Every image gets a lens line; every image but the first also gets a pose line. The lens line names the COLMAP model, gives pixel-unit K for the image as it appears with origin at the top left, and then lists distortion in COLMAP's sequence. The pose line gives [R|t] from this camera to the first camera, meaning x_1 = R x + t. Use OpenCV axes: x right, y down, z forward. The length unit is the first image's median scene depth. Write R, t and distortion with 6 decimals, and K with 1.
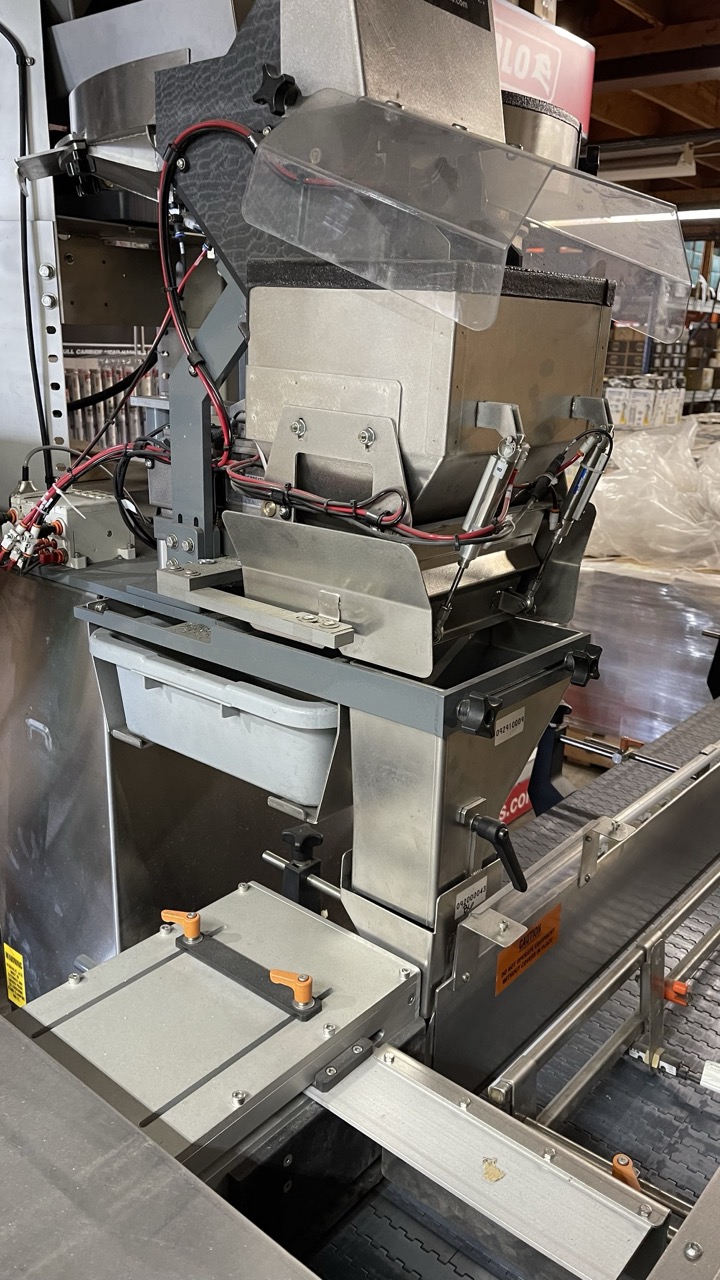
lens RADIAL K [[972.1, 0, 353.5], [0, 972.1, 647.7], [0, 0, 1]] dist [0.061230, -0.082402]
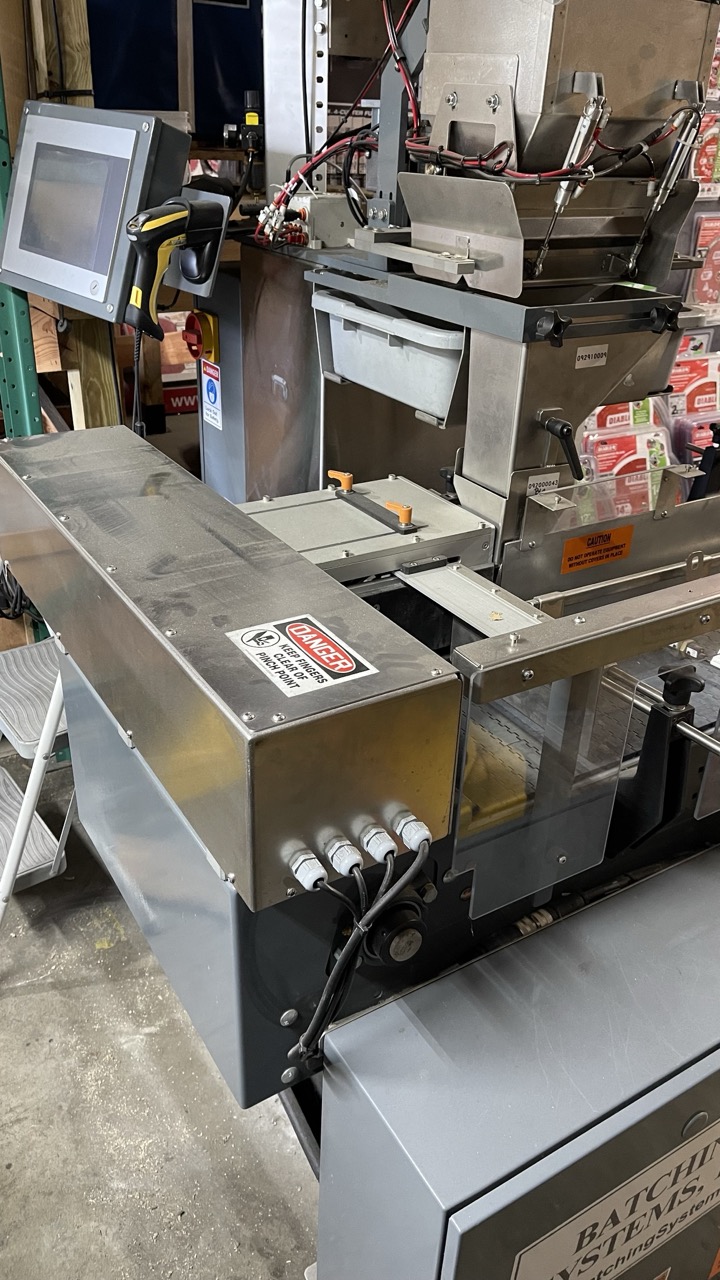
lens RADIAL K [[972.1, 0, 361.1], [0, 972.1, 650.6], [0, 0, 1]] dist [0.061230, -0.082402]
pose [[0.950993, 0.154331, -0.267946, 0.267074], [-0.104657, 0.976047, 0.190732, 0.237014], [0.290964, -0.153343, 0.944366, -0.380148]]
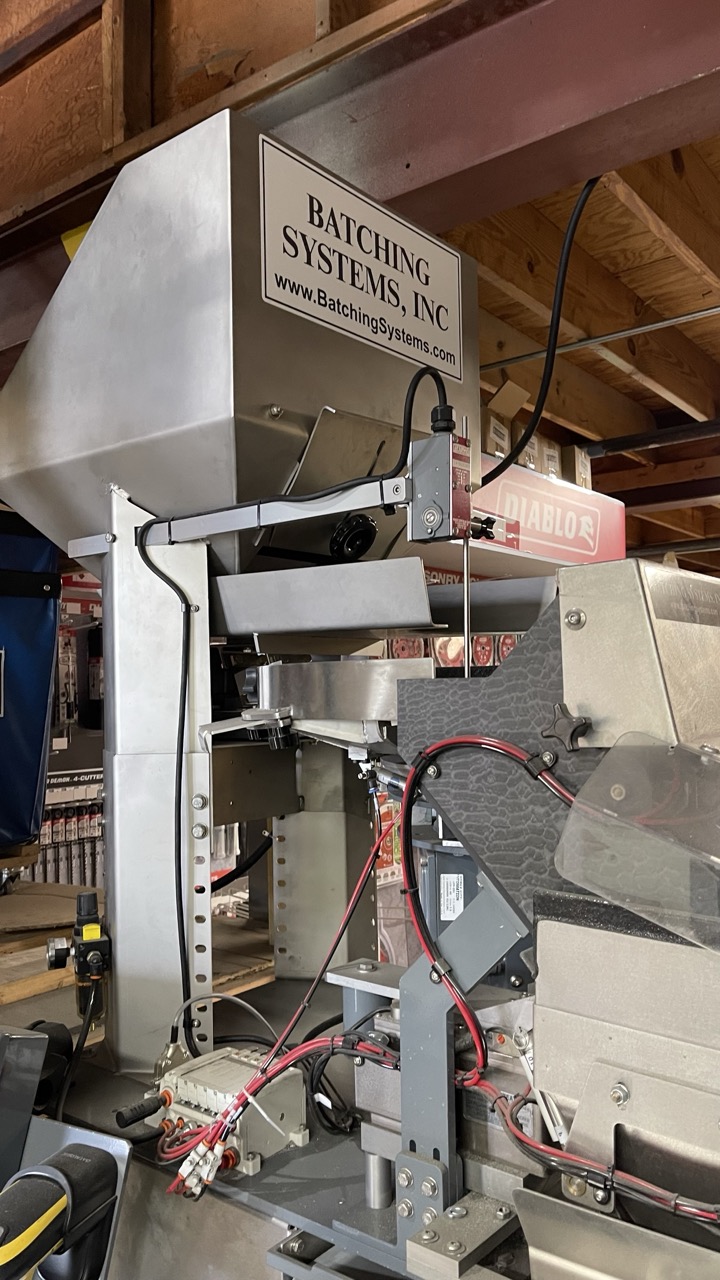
lens RADIAL K [[972.1, 0, 360.9], [0, 972.1, 644.1], [0, 0, 1]] dist [0.061230, -0.082402]
pose [[0.998583, -0.041424, 0.033405, -0.253700], [0.050374, 0.938184, -0.342451, -0.272404], [-0.017155, 0.343648, 0.938942, 0.073579]]
